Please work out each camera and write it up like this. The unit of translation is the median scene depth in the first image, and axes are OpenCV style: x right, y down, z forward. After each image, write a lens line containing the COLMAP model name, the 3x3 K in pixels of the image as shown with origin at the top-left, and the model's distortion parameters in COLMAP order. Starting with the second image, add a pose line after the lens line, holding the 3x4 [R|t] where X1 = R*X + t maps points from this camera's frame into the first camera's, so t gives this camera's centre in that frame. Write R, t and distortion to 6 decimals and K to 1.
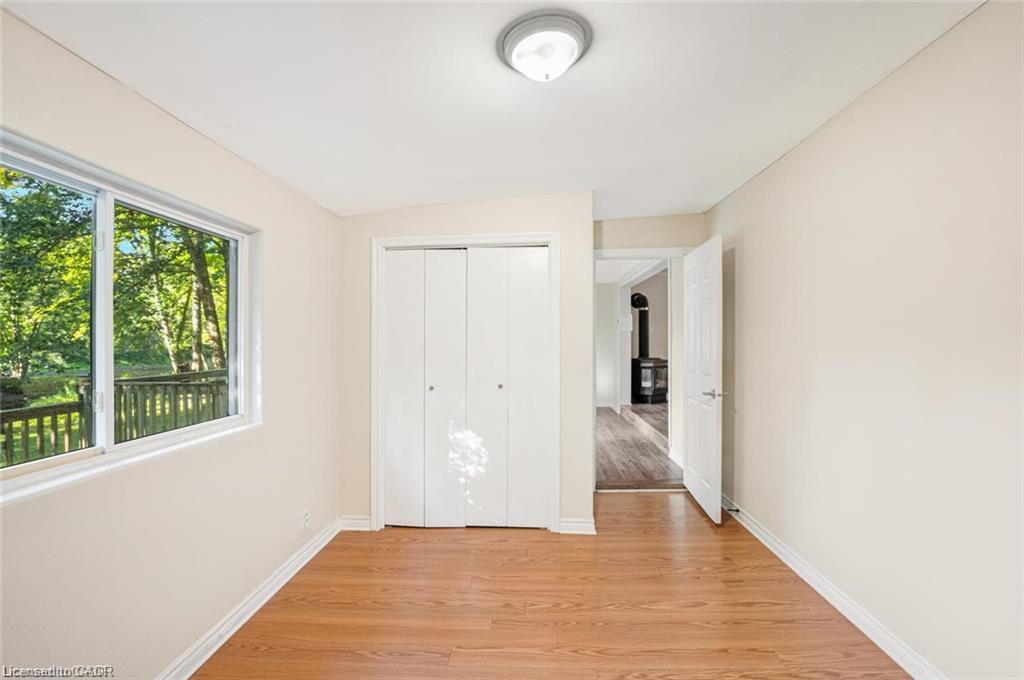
lens RADIAL K [[440.6, 0, 520.2], [0, 440.6, 339.5], [0, 0, 1]] dist [-0.019251, 0.000989]
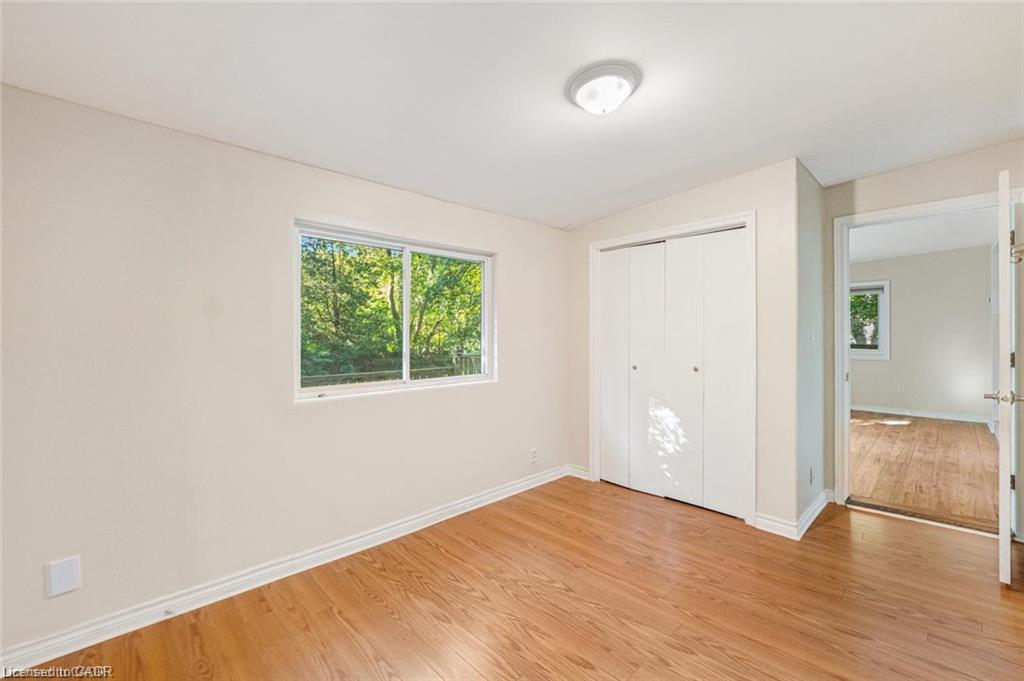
lens RADIAL K [[440.6, 0, 513.9], [0, 440.6, 330.6], [0, 0, 1]] dist [-0.019251, 0.000989]
pose [[0.724075, -0.003019, -0.689715, 0.377017], [0.001660, 0.999995, -0.002634, 0.017373], [0.689719, 0.000762, 0.724077, -0.044500]]
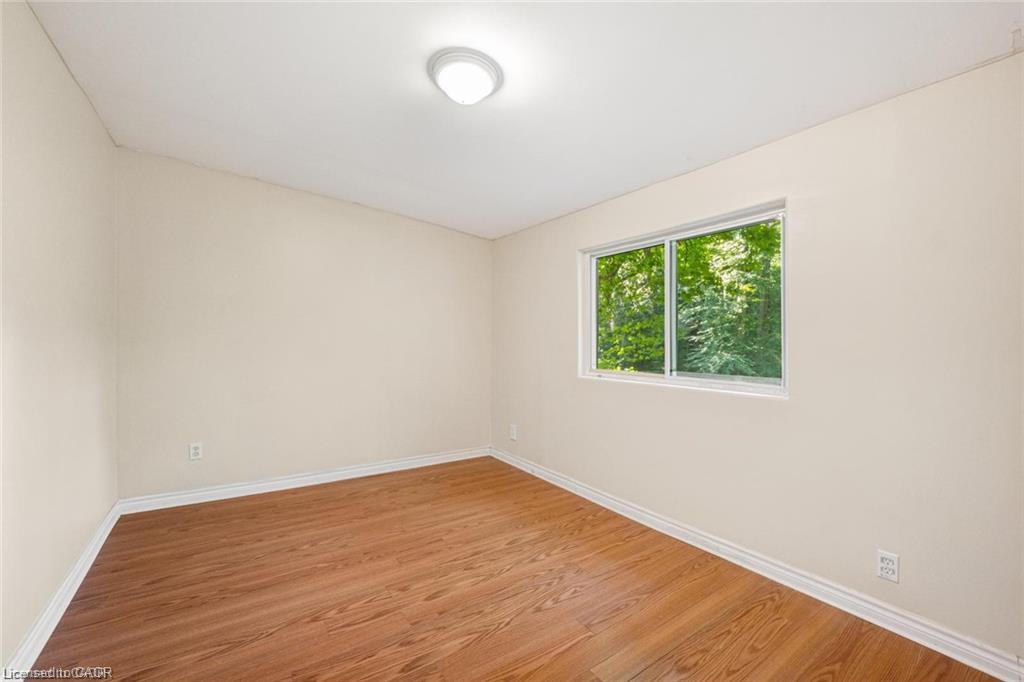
lens RADIAL K [[431.6, 0, 515.4], [0, 431.6, 338.5], [0, 0, 1]] dist [-0.009819, -0.000729]
pose [[-0.812780, -0.003516, -0.582560, 0.339140], [-0.002072, 0.999993, -0.003144, 0.048684], [0.582567, -0.001348, -0.812782, 1.078590]]
